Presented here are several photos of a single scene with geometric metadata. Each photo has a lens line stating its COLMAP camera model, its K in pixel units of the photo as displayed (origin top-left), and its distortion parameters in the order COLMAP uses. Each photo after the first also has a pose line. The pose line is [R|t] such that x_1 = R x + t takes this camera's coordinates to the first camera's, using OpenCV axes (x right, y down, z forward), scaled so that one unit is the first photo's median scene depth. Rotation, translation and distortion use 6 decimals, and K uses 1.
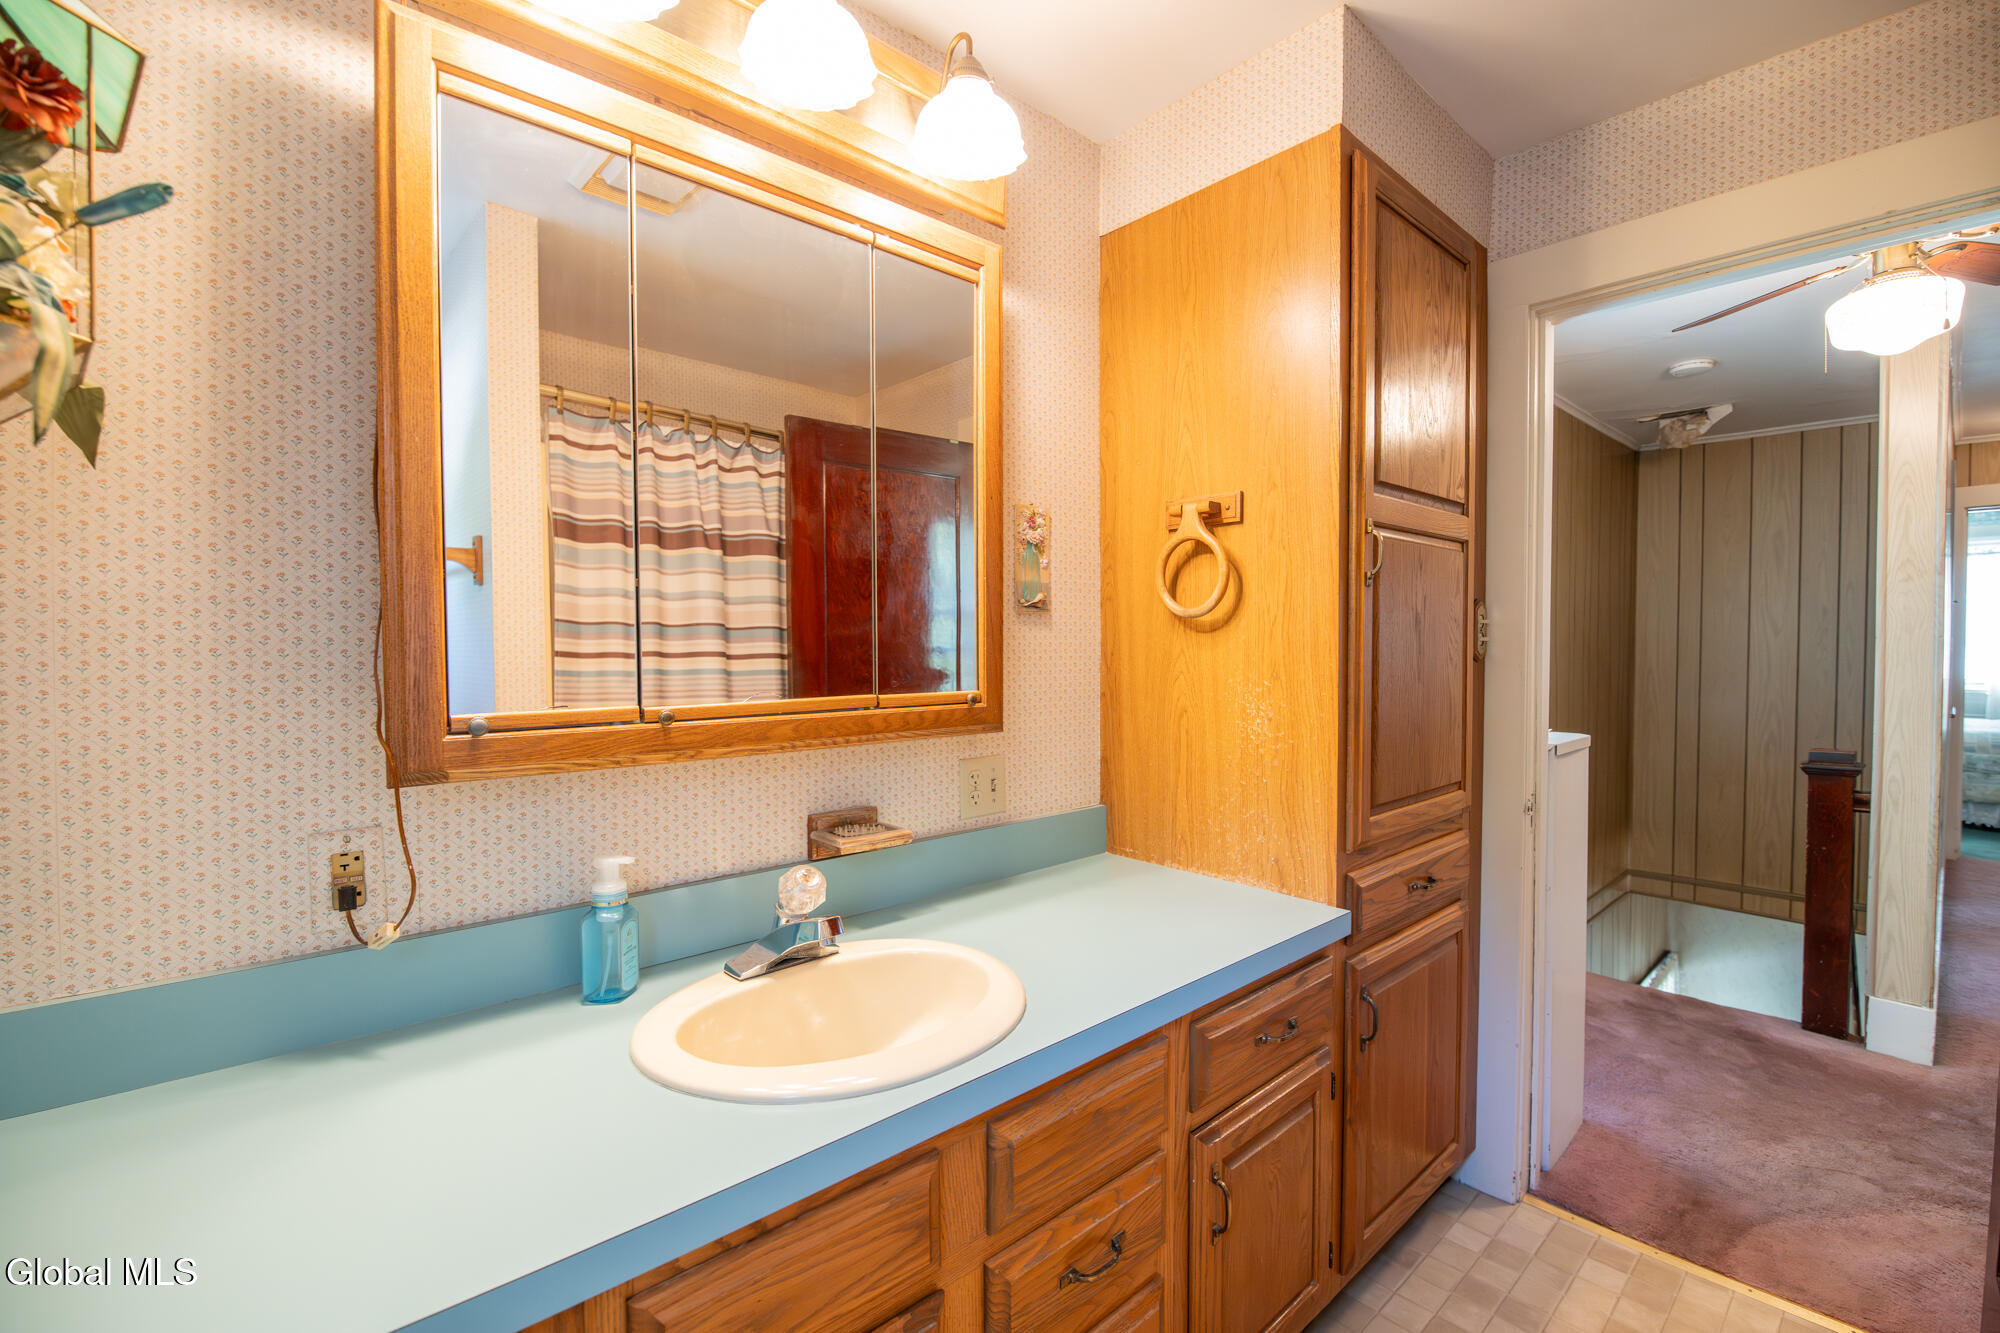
lens RADIAL K [[891.6, 0, 1028.8], [0, 891.6, 668.7], [0, 0, 1]] dist [-0.016610, -0.000426]
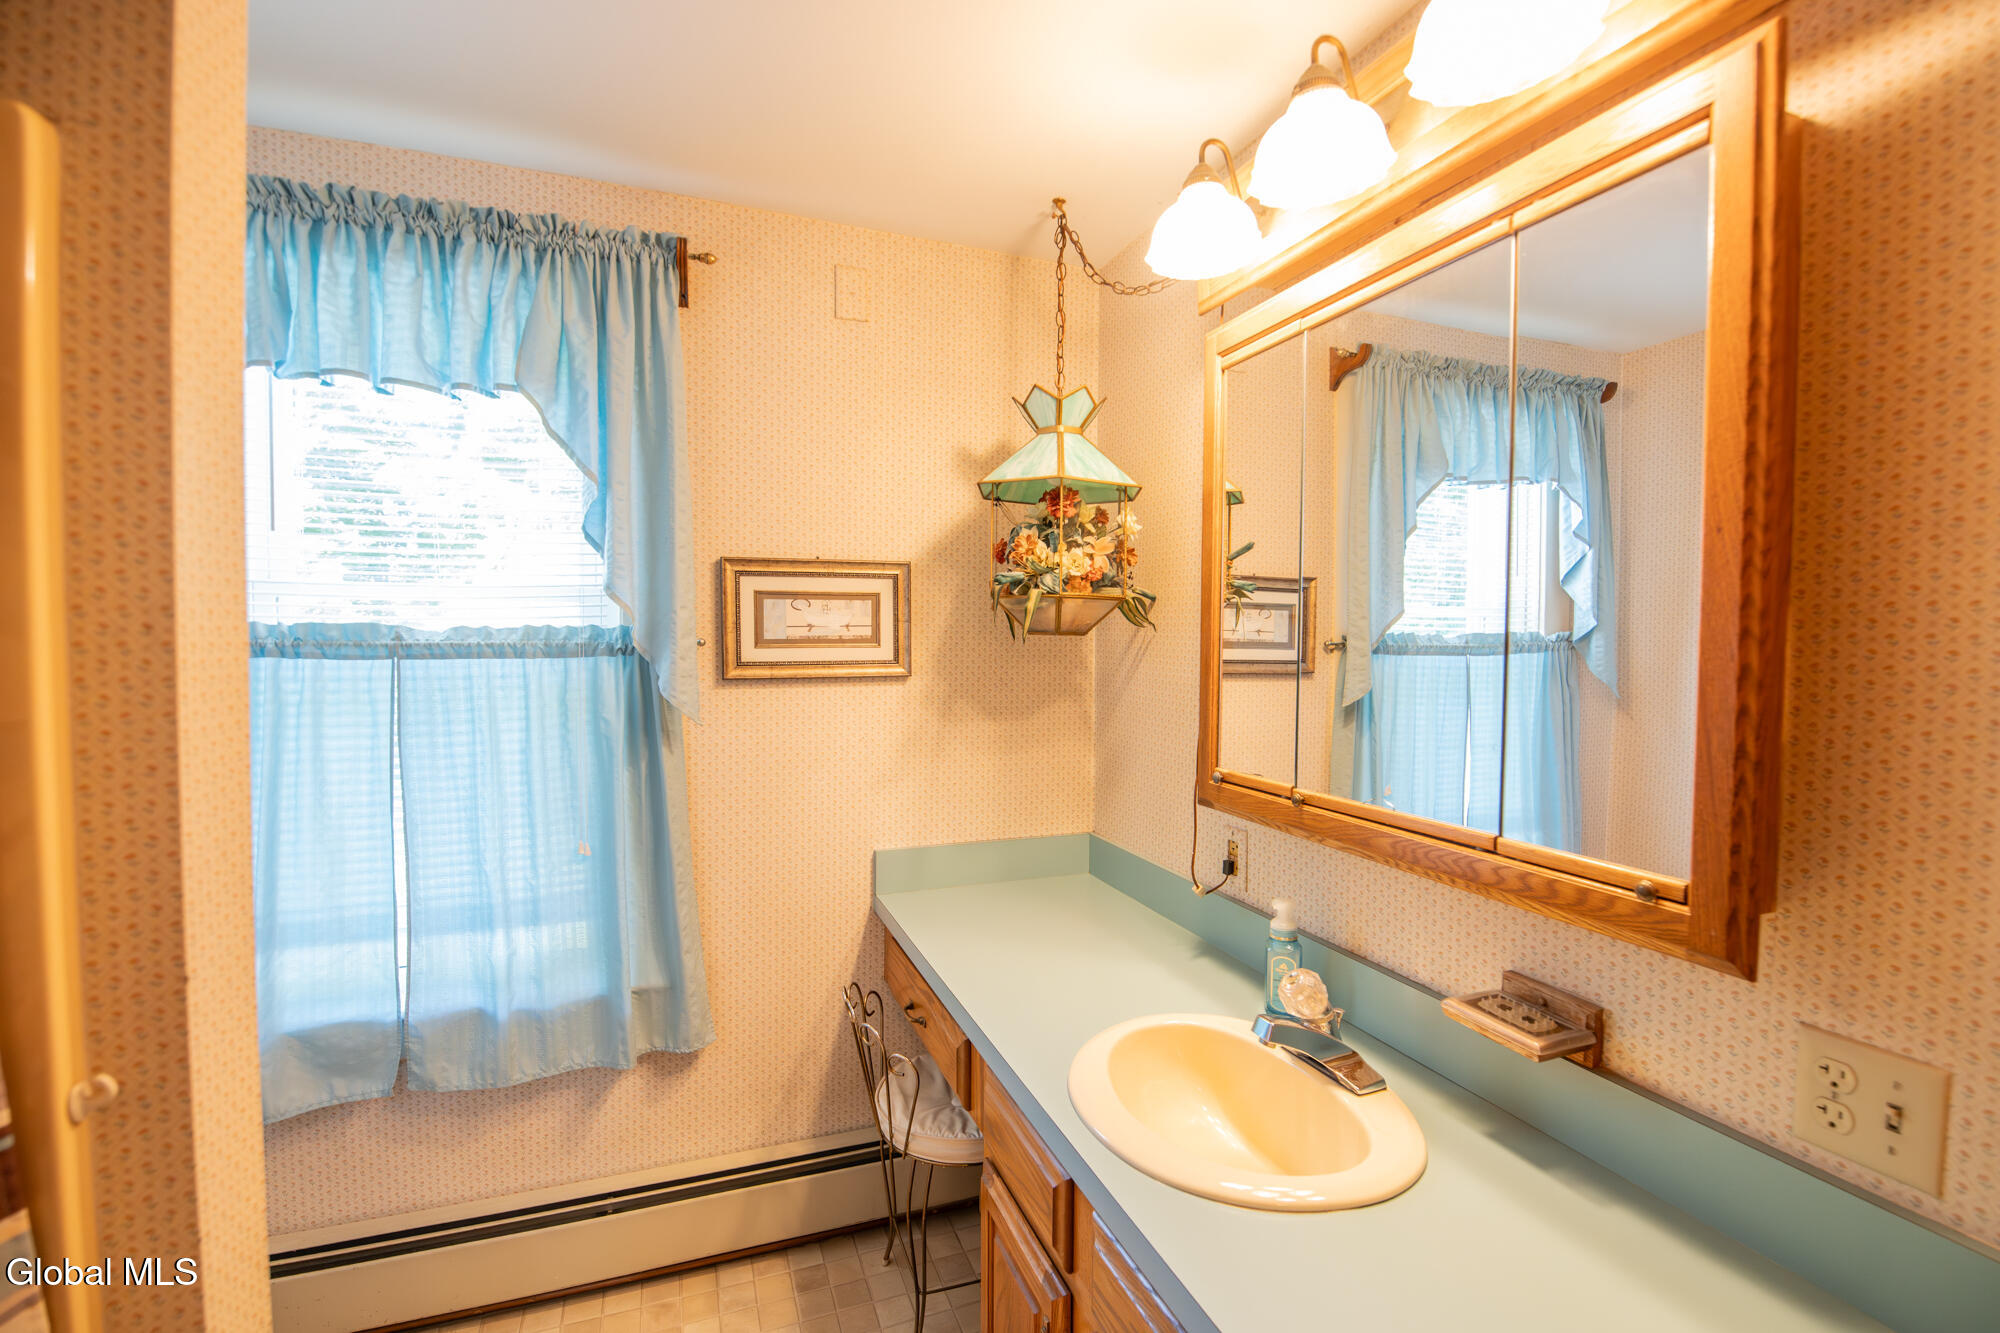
lens RADIAL K [[891.6, 0, 1028.8], [0, 891.6, 668.7], [0, 0, 1]] dist [-0.016610, -0.000426]
pose [[-0.374068, 0.037176, -0.926656, 0.659538], [-0.031168, 0.998128, 0.052625, -0.138337], [0.926877, 0.048567, -0.372209, 0.902038]]
